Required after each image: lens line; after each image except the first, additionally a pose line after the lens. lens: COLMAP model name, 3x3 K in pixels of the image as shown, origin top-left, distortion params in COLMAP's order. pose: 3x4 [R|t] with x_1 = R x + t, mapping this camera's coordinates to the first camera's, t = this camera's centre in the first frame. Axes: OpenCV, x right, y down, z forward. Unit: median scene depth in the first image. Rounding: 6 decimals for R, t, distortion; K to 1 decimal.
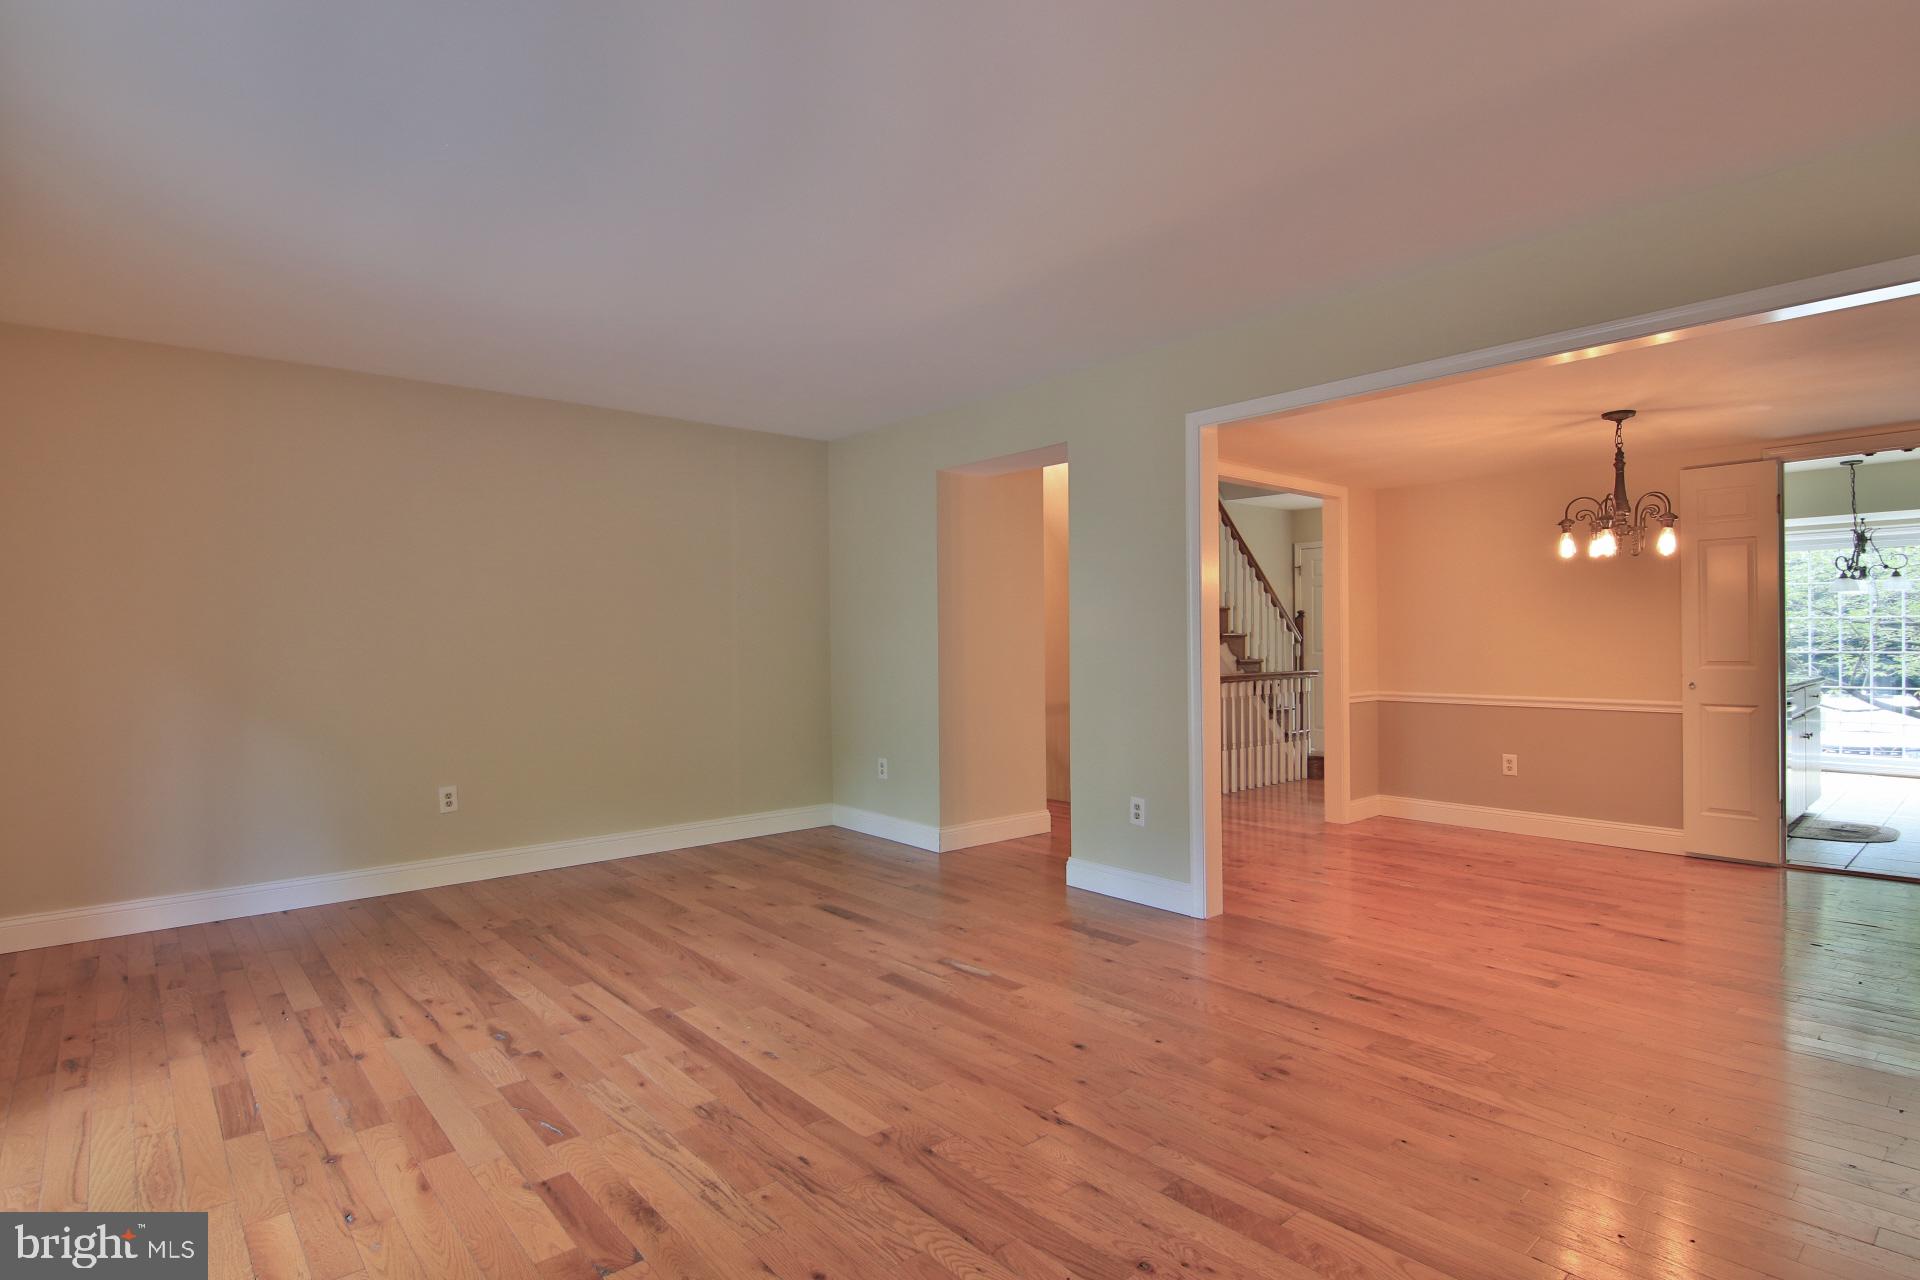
lens RADIAL K [[974.3, 0, 957.1], [0, 974.3, 638.8], [0, 0, 1]] dist [0.000997, -0.012852]
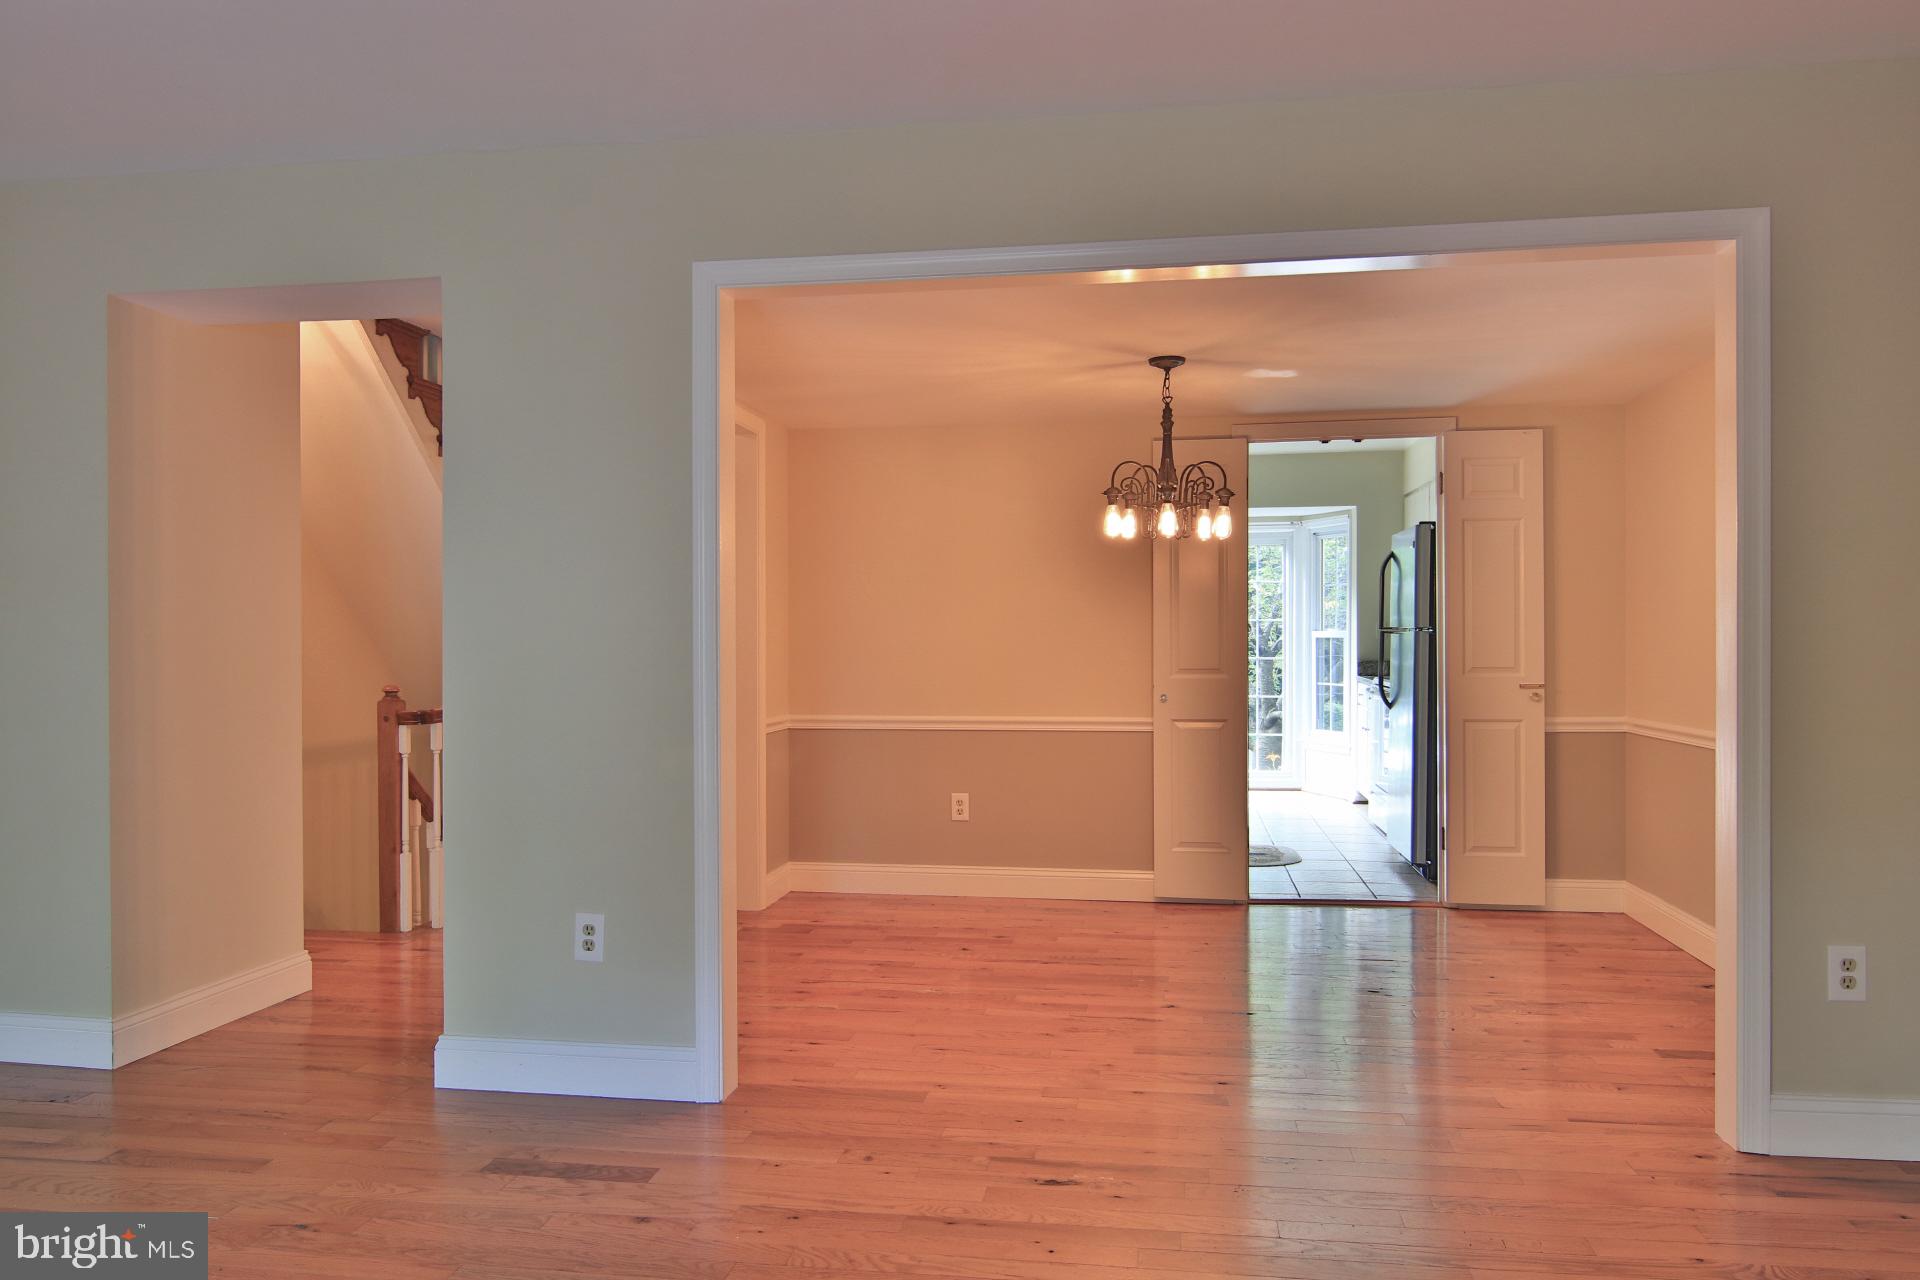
lens RADIAL K [[1384.3, 0, 956.5], [0, 1384.3, 642.3], [0, 0, 1]] dist [0.012924, -0.026266]
pose [[0.763409, 0.004650, 0.645898, -0.198981], [-0.005425, 0.999985, -0.000787, 0.002179], [-0.645892, -0.002903, 0.763423, 0.260218]]
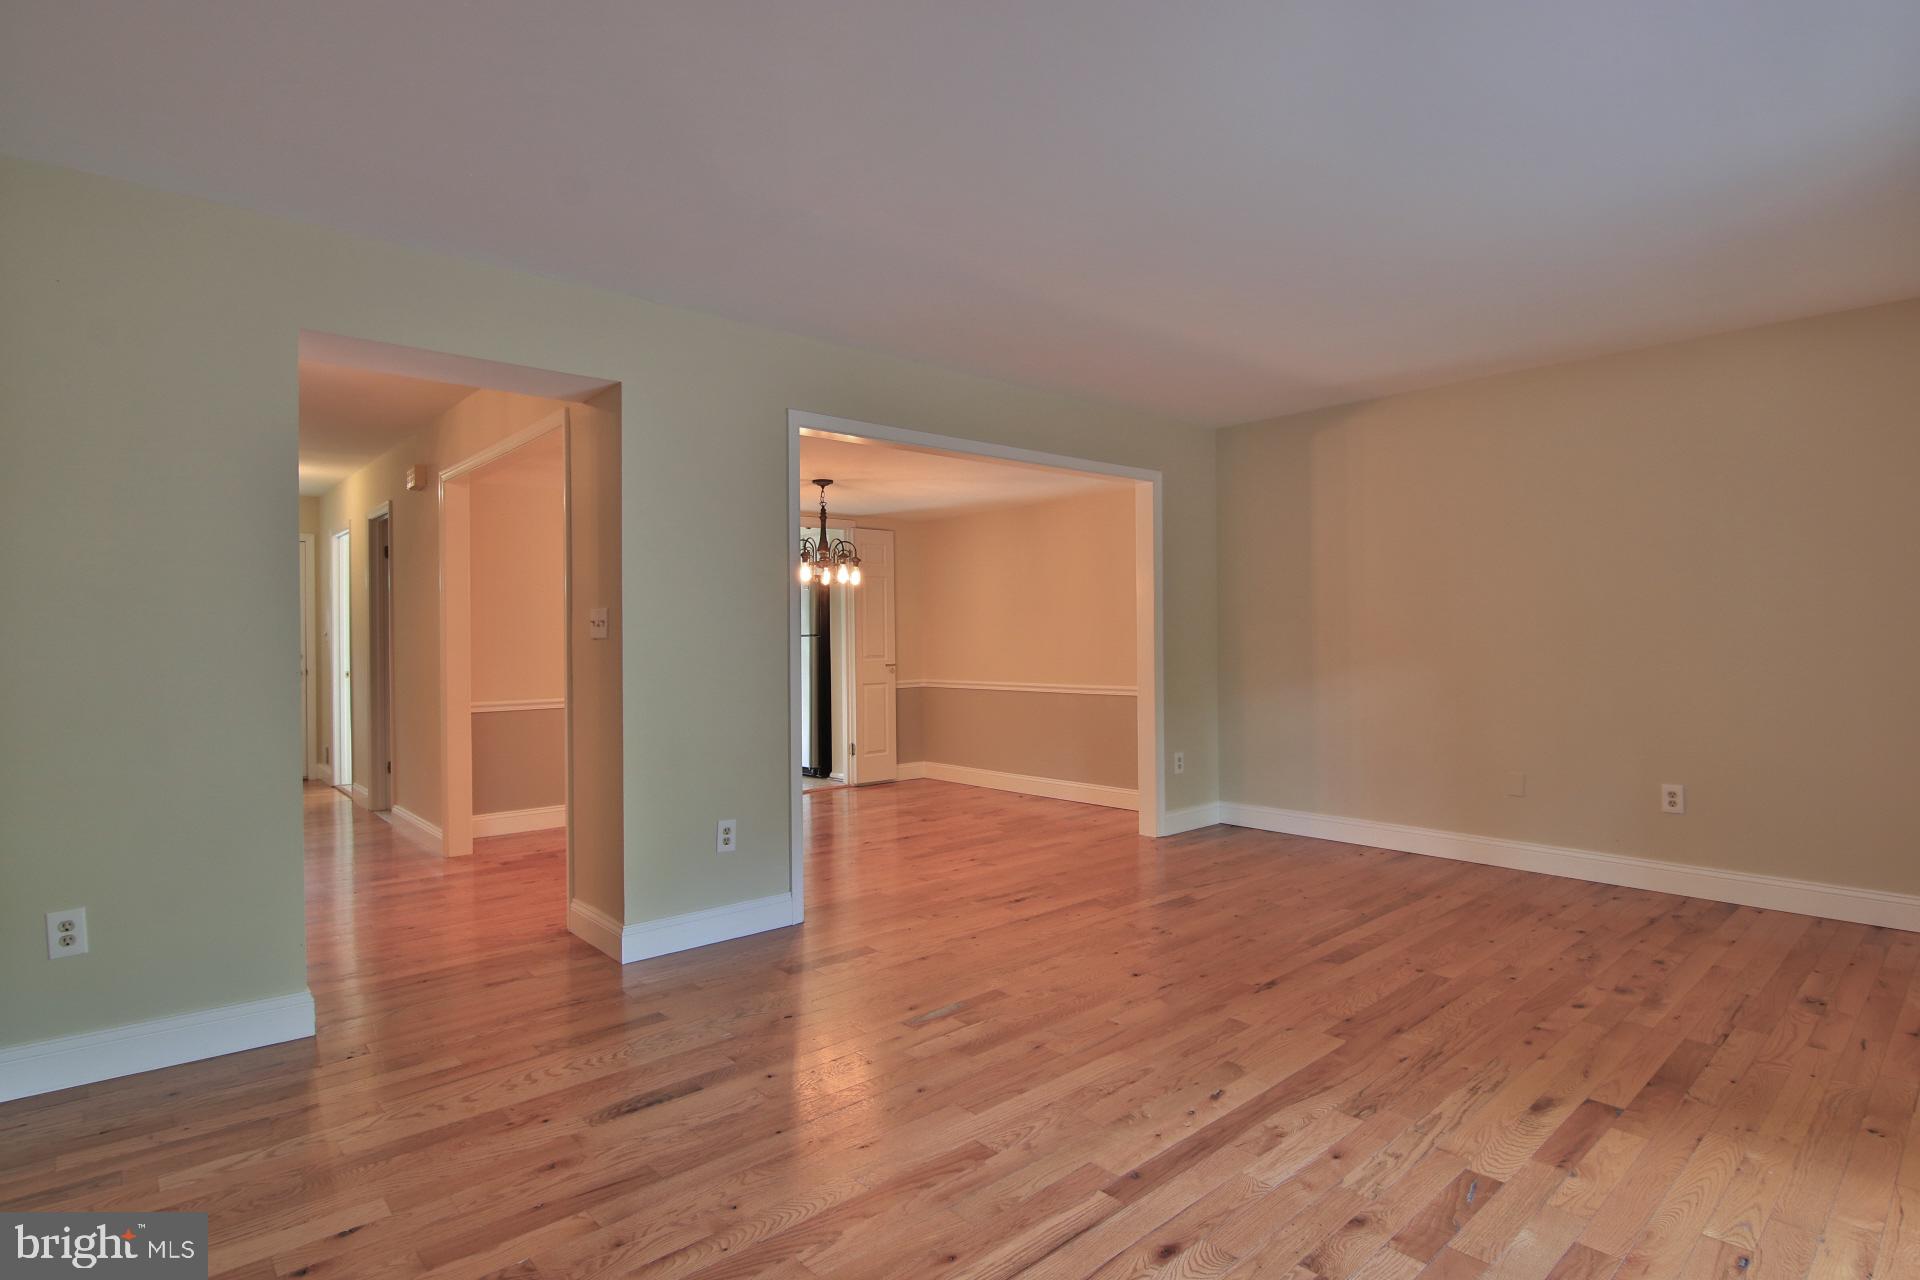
lens RADIAL K [[974.3, 0, 957.1], [0, 974.3, 638.8], [0, 0, 1]] dist [0.000997, -0.012852]
pose [[-0.015198, 0.008263, 0.999850, -0.777225], [0.007681, 0.999937, -0.008146, 0.008404], [-0.999855, 0.007556, -0.015261, 0.892013]]
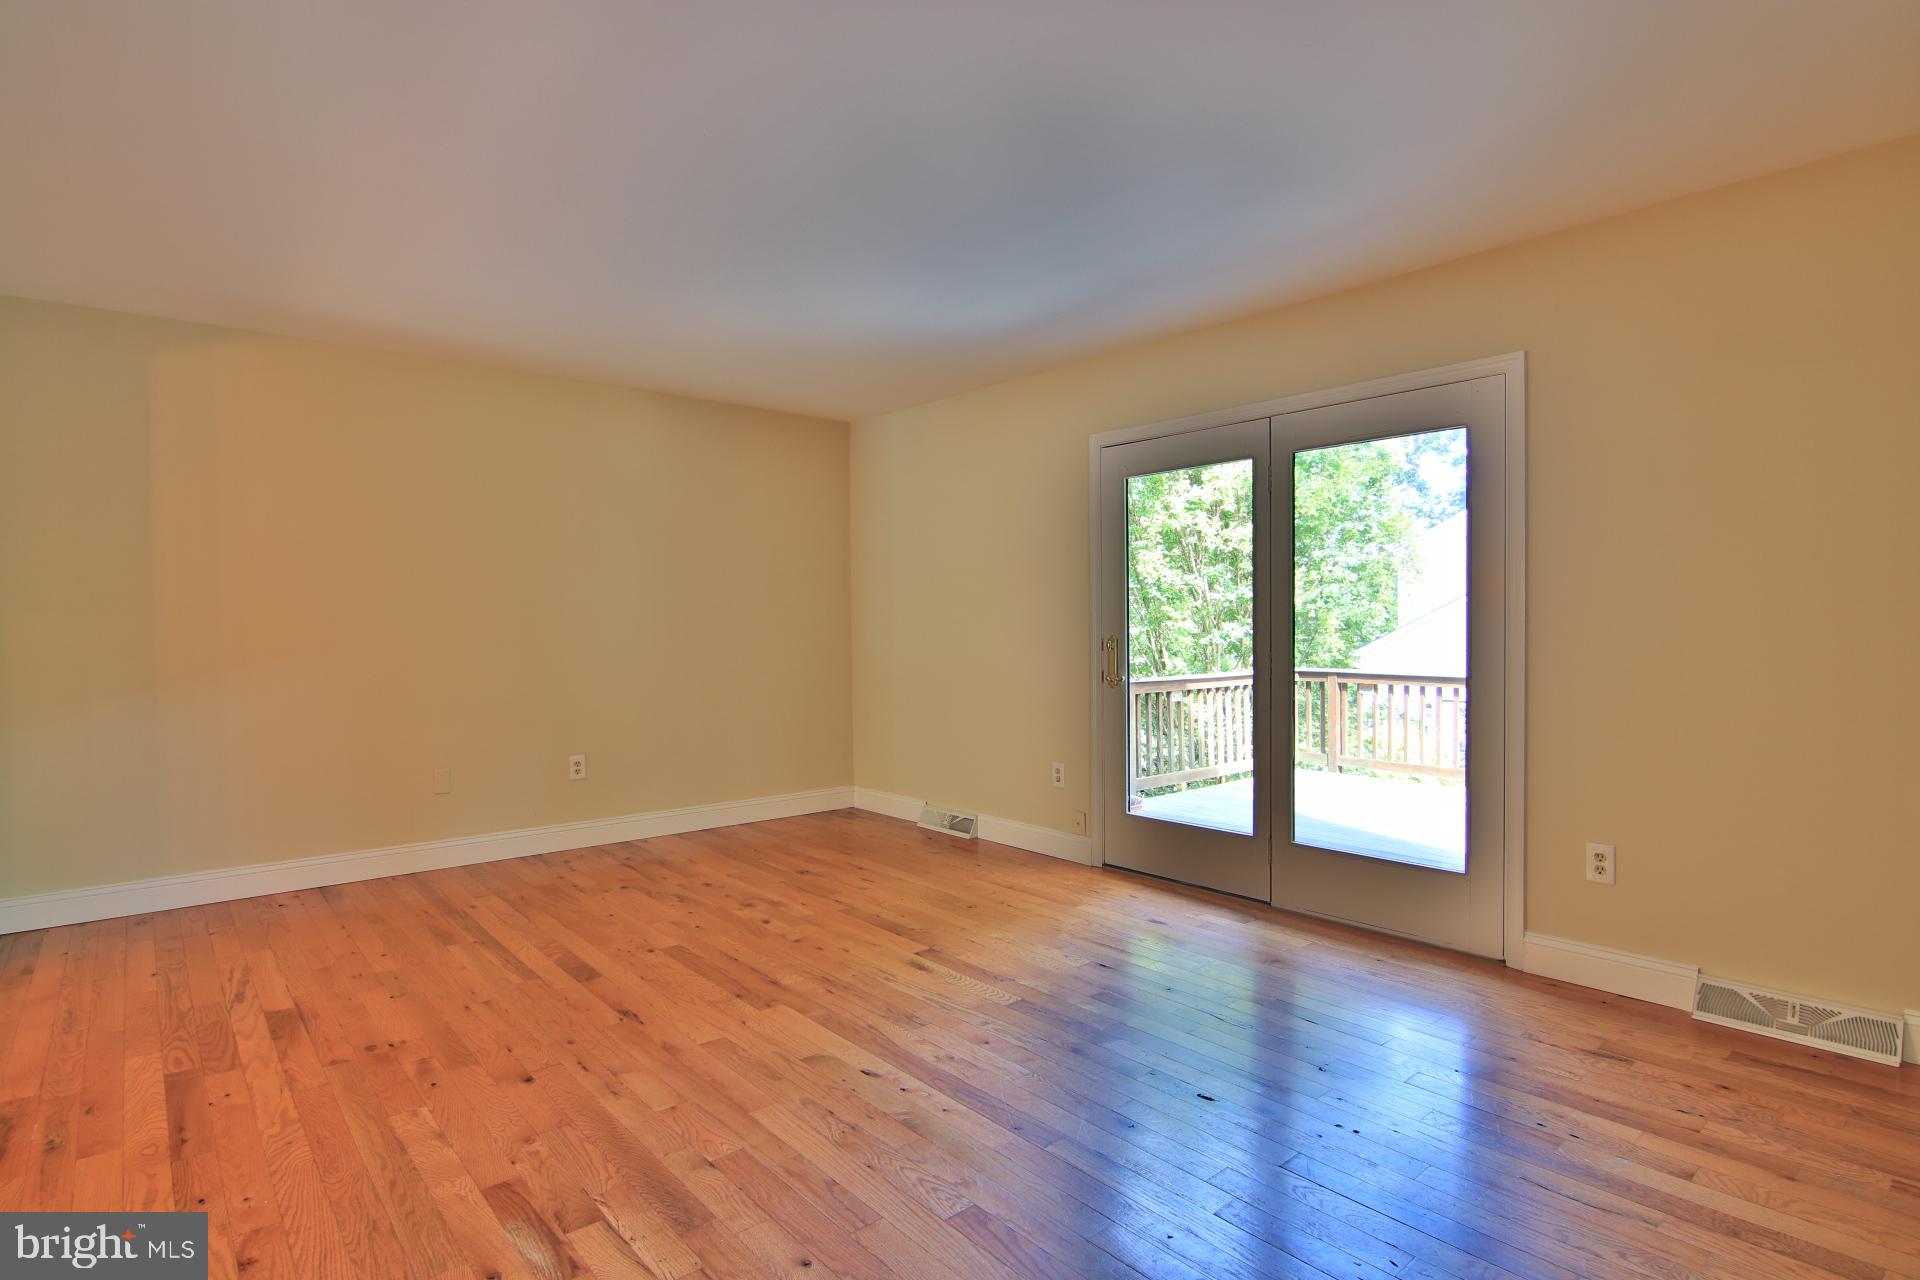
lens RADIAL K [[974.3, 0, 957.1], [0, 974.3, 638.8], [0, 0, 1]] dist [0.000997, -0.012852]
pose [[-0.999838, 0.017126, 0.005466, -0.203160], [0.017211, 0.999727, 0.015777, 0.003384], [-0.005194, 0.015868, -0.999861, 1.362352]]
